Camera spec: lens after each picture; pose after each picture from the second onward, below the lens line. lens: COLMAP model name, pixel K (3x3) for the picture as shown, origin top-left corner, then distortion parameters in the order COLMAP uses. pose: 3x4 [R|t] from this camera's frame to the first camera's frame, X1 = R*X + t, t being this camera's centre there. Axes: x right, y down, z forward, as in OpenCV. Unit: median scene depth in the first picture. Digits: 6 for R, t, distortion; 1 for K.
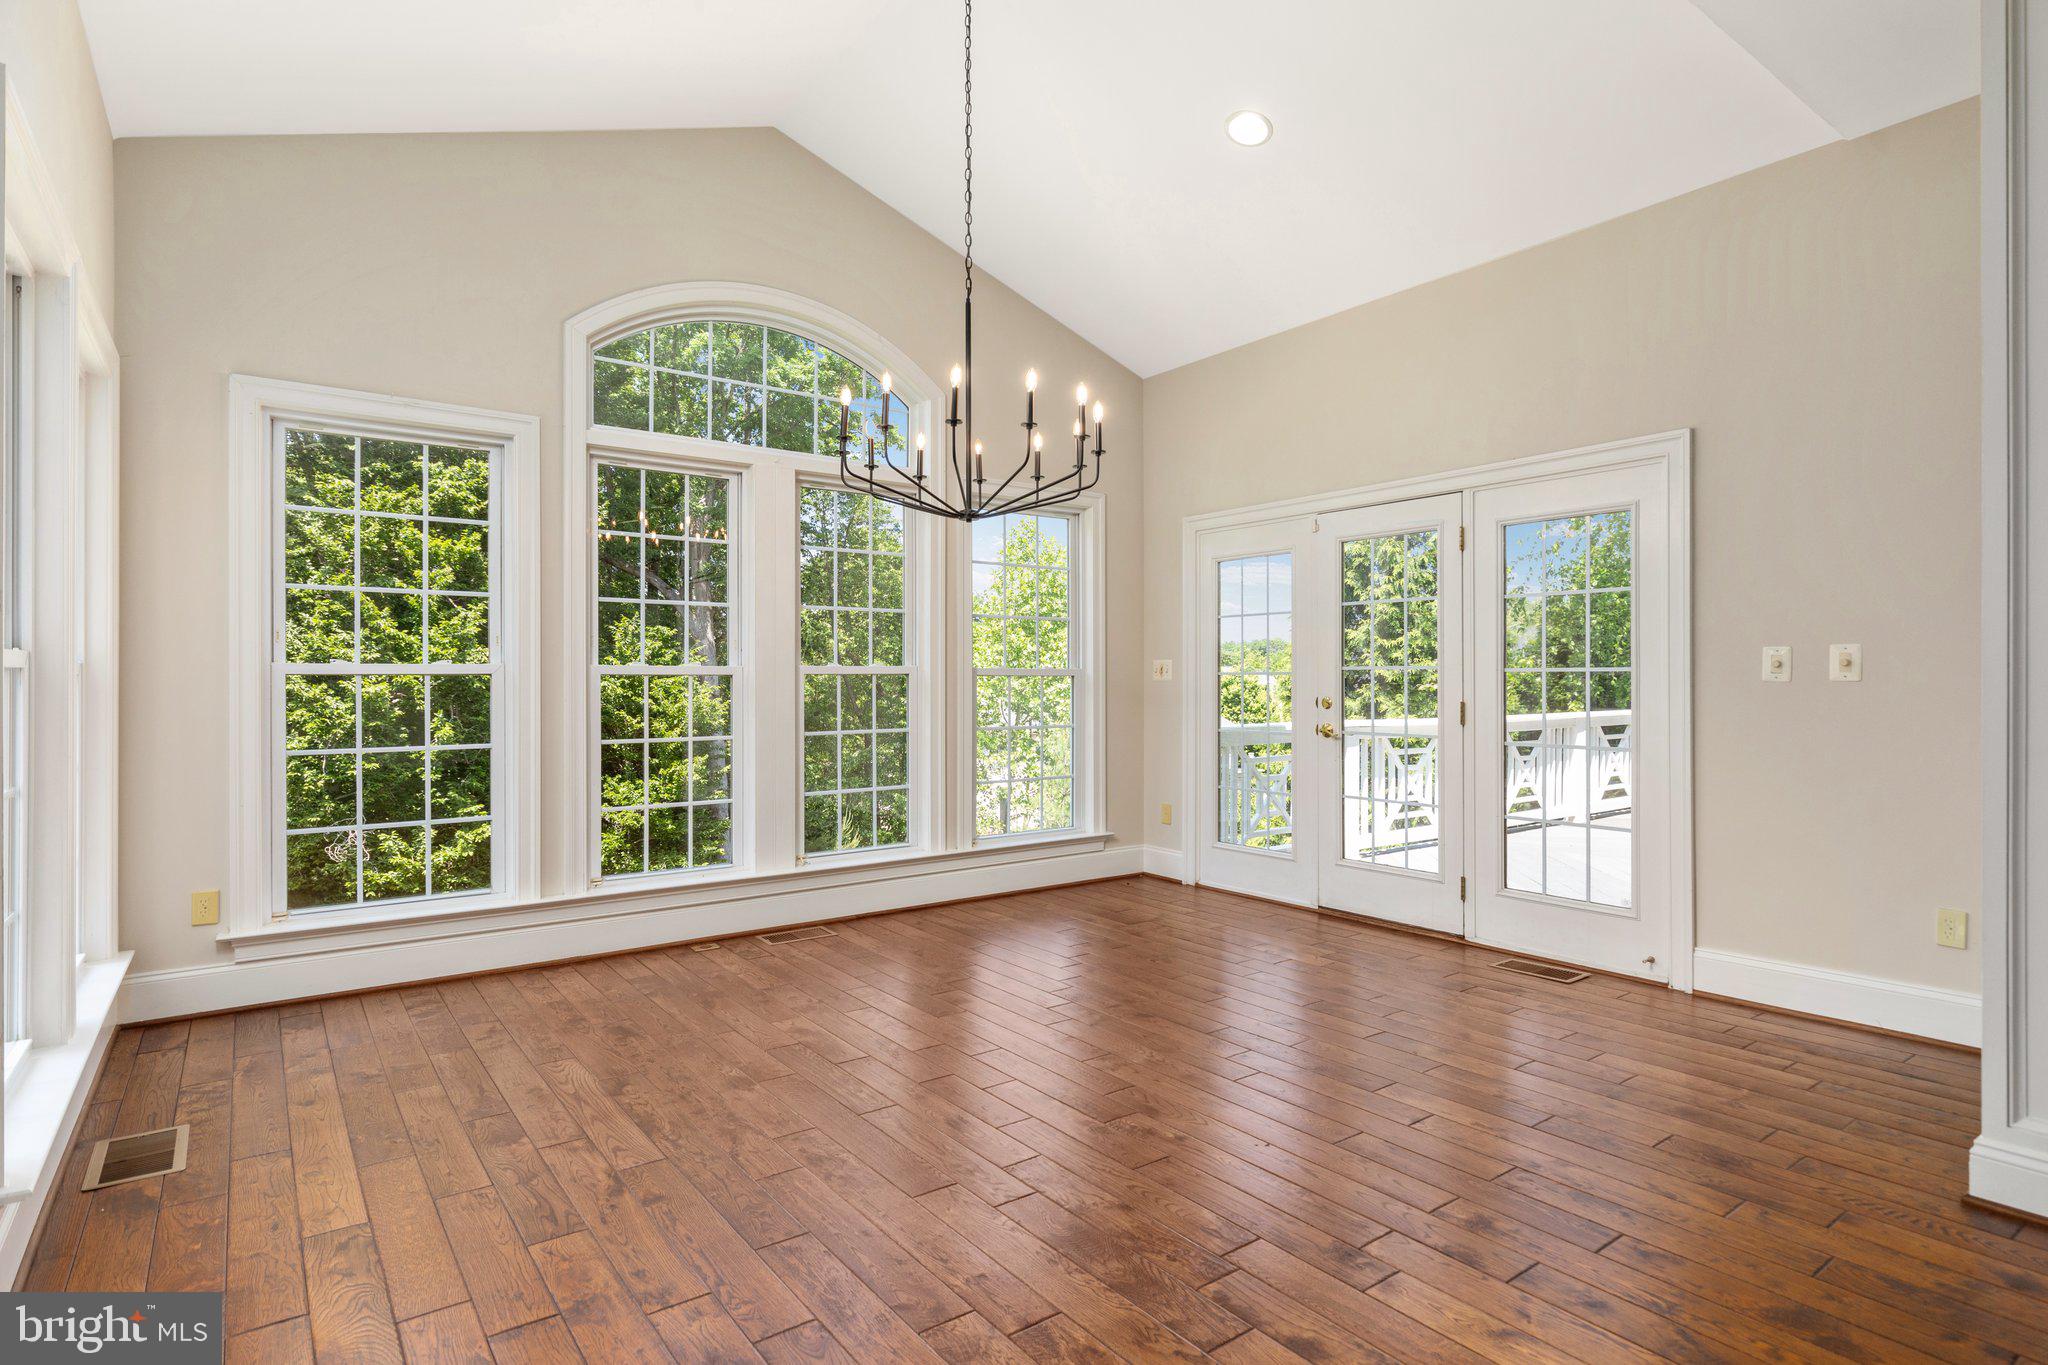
lens RADIAL K [[1055.2, 0, 1027.0], [0, 1055.2, 680.6], [0, 0, 1]] dist [-0.001080, 0.000037]
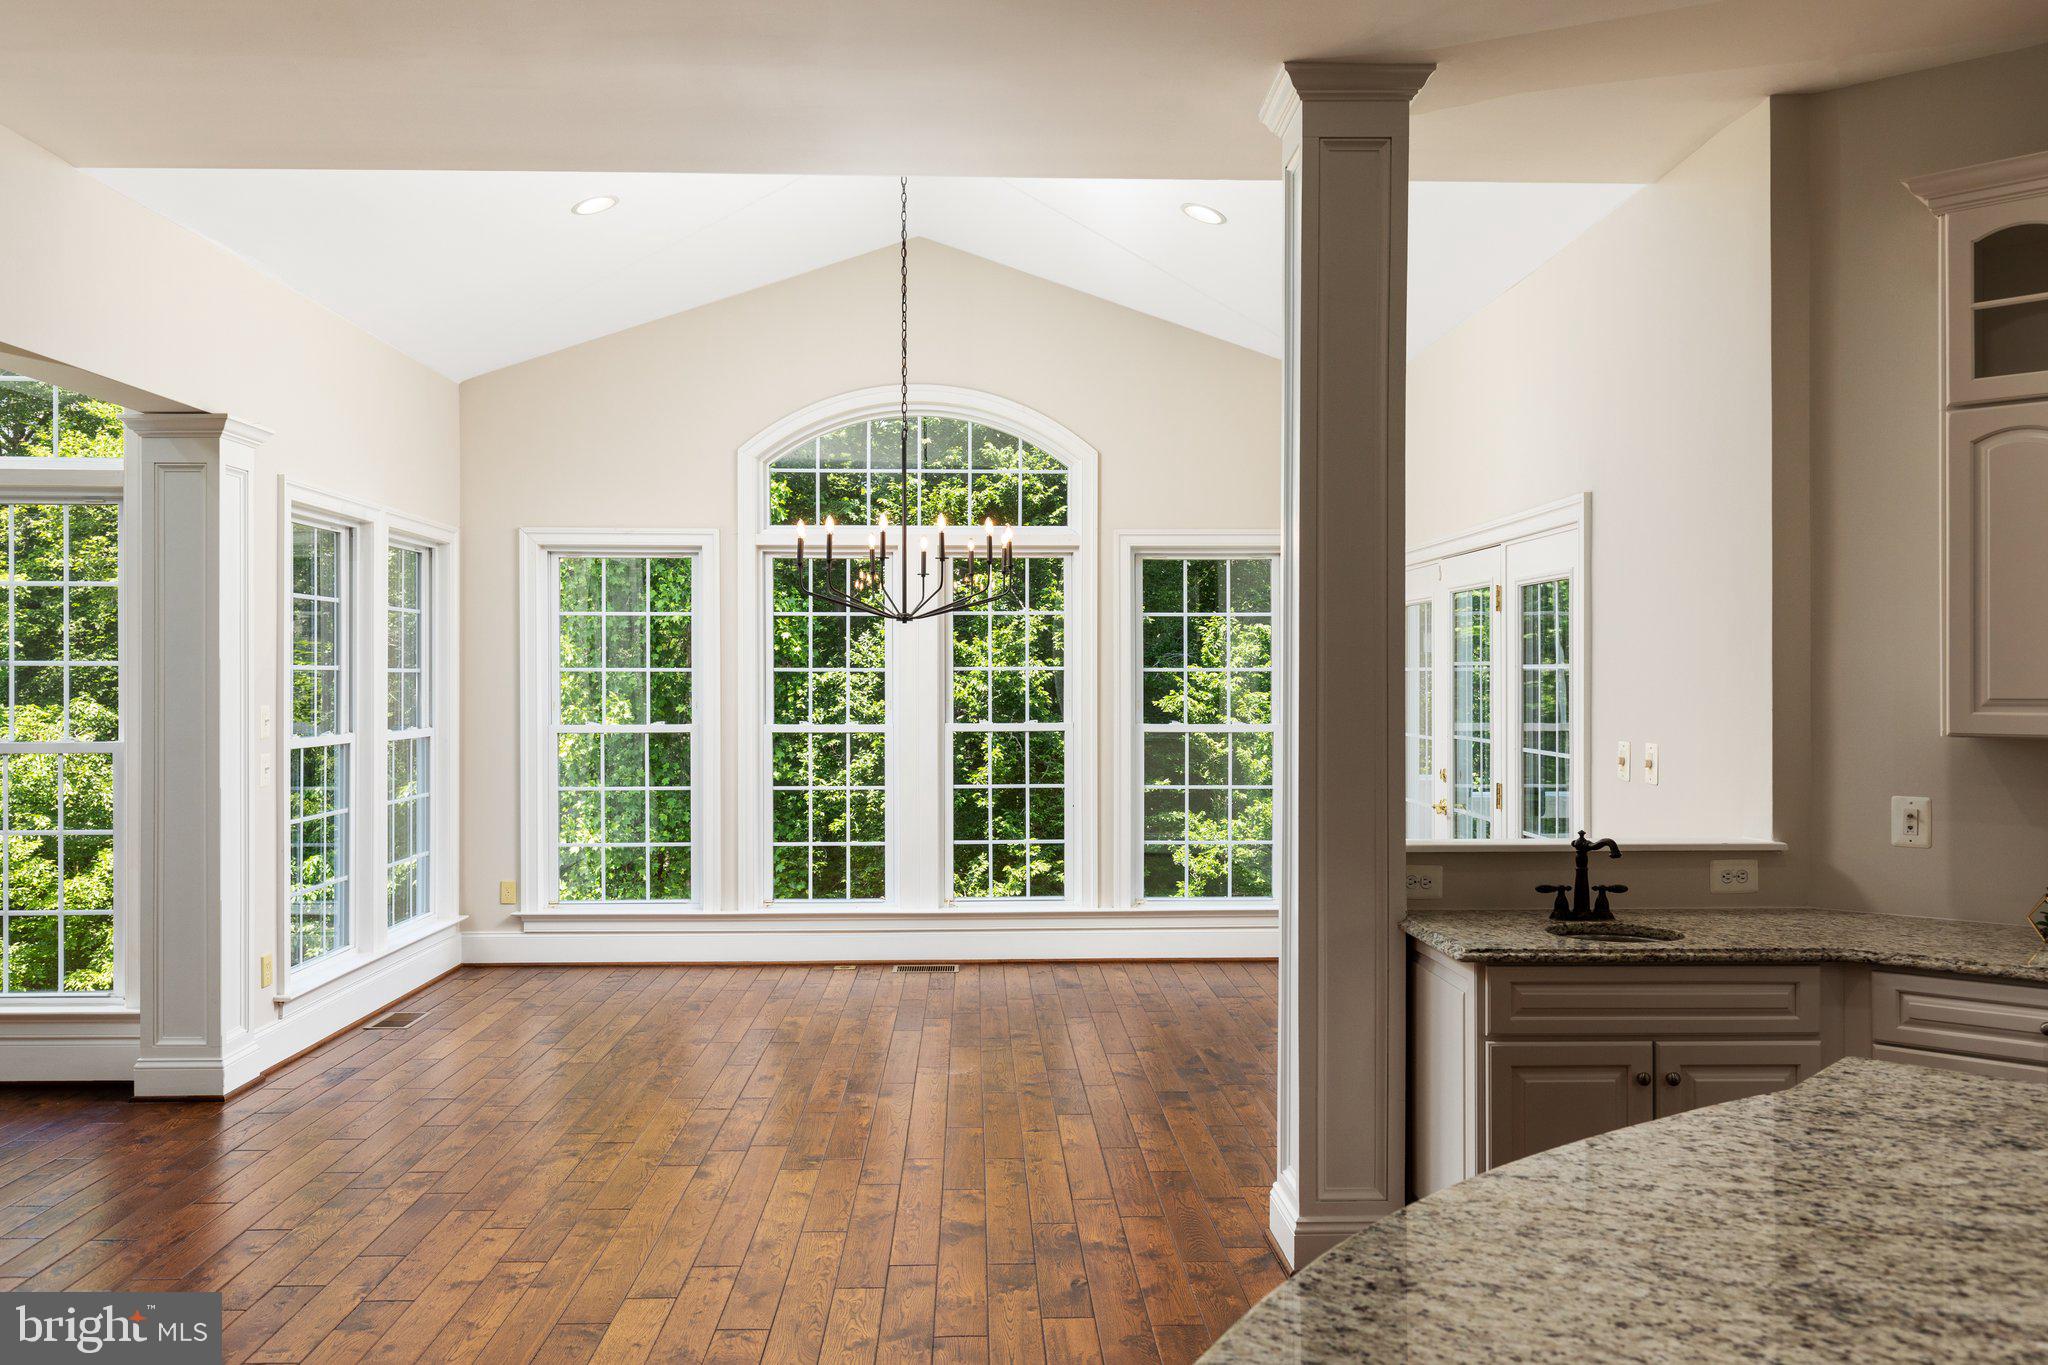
lens RADIAL K [[1561.3, 0, 1022.1], [0, 1561.3, 682.3], [0, 0, 1]] dist [-0.002026, -0.007327]
pose [[0.825874, 0.002812, -0.563848, 0.813885], [-0.000411, 0.999990, 0.004385, -0.069096], [0.563855, -0.003389, 0.825867, -0.307053]]
